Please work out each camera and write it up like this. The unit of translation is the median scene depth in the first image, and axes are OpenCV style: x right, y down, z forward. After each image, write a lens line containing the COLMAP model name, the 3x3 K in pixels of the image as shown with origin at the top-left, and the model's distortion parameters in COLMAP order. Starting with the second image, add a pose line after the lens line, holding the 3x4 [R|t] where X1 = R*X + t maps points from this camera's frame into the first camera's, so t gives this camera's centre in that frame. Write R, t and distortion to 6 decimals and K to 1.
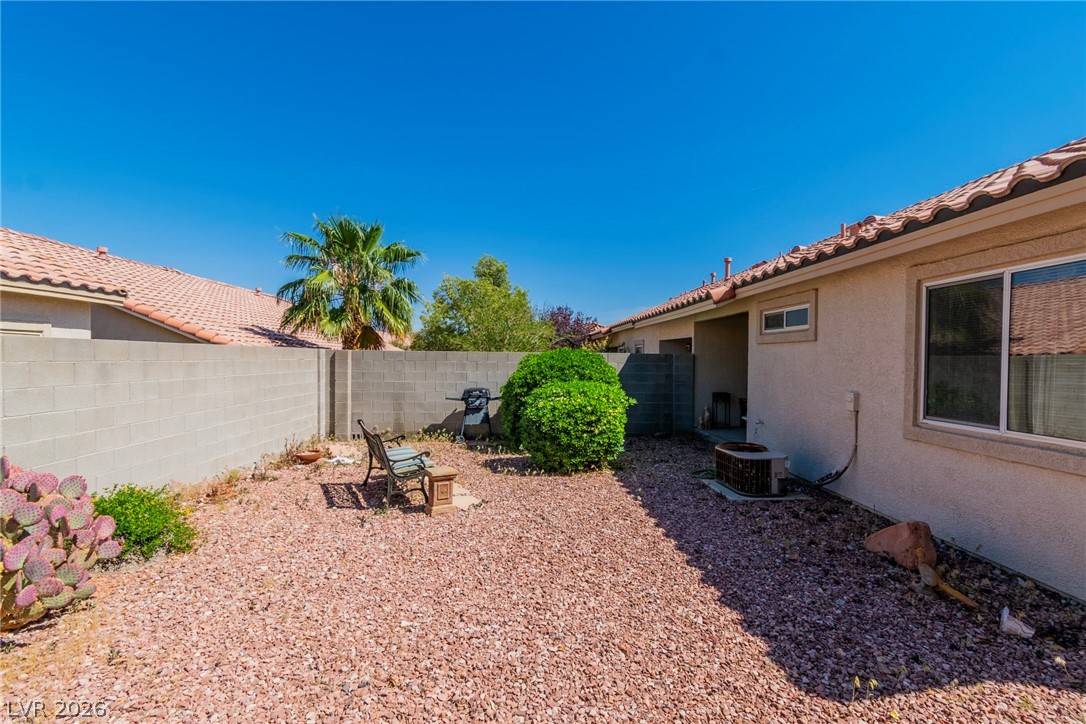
lens RADIAL K [[502.0, 0, 556.9], [0, 502.0, 372.4], [0, 0, 1]] dist [0.002101, 0.000266]
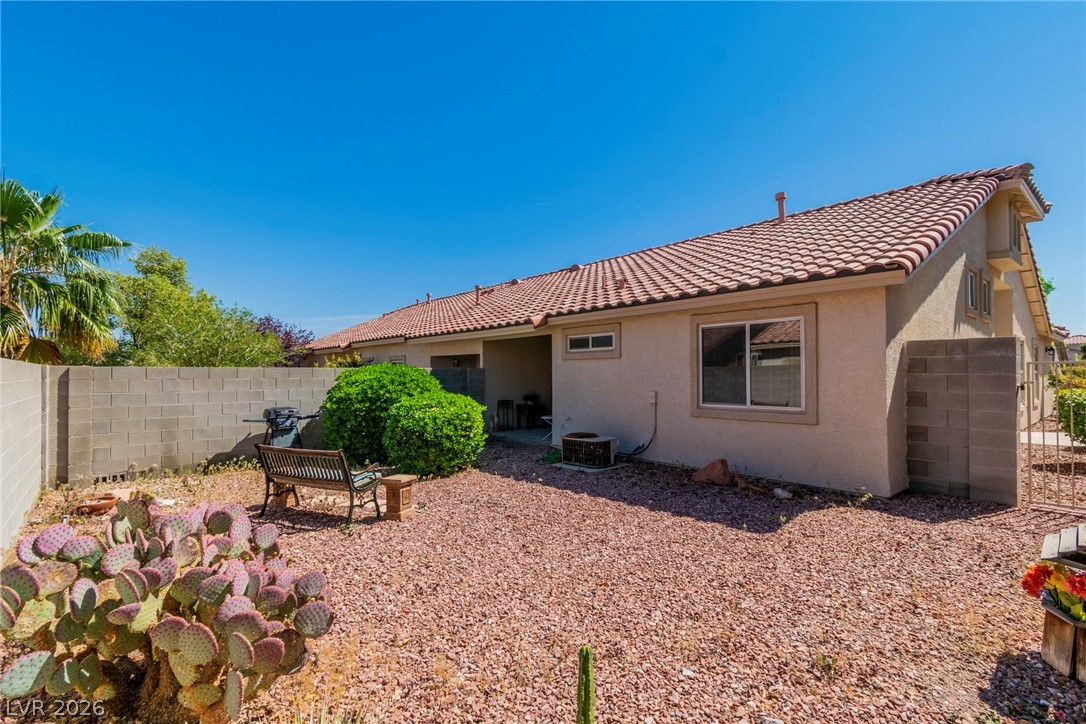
lens RADIAL K [[502.0, 0, 556.9], [0, 502.0, 372.4], [0, 0, 1]] dist [0.002101, 0.000266]
pose [[0.792898, -0.012856, 0.609218, -0.459623], [0.031198, 0.999323, -0.019515, 0.001722], [-0.608555, 0.034480, 0.792762, -0.042793]]
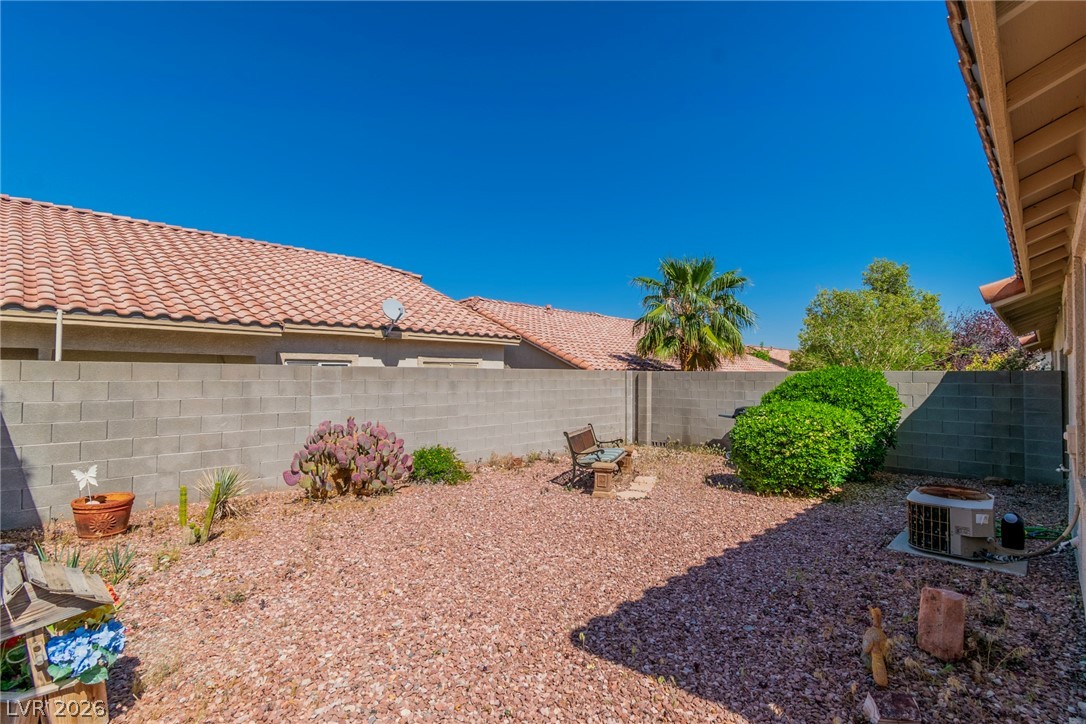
lens RADIAL K [[502.0, 0, 556.9], [0, 502.0, 372.4], [0, 0, 1]] dist [0.002101, 0.000266]
pose [[0.673492, -0.011519, -0.739105, 0.479517], [-0.019289, 0.999264, -0.033151, 0.003497], [0.738943, 0.036584, 0.672774, 0.029958]]
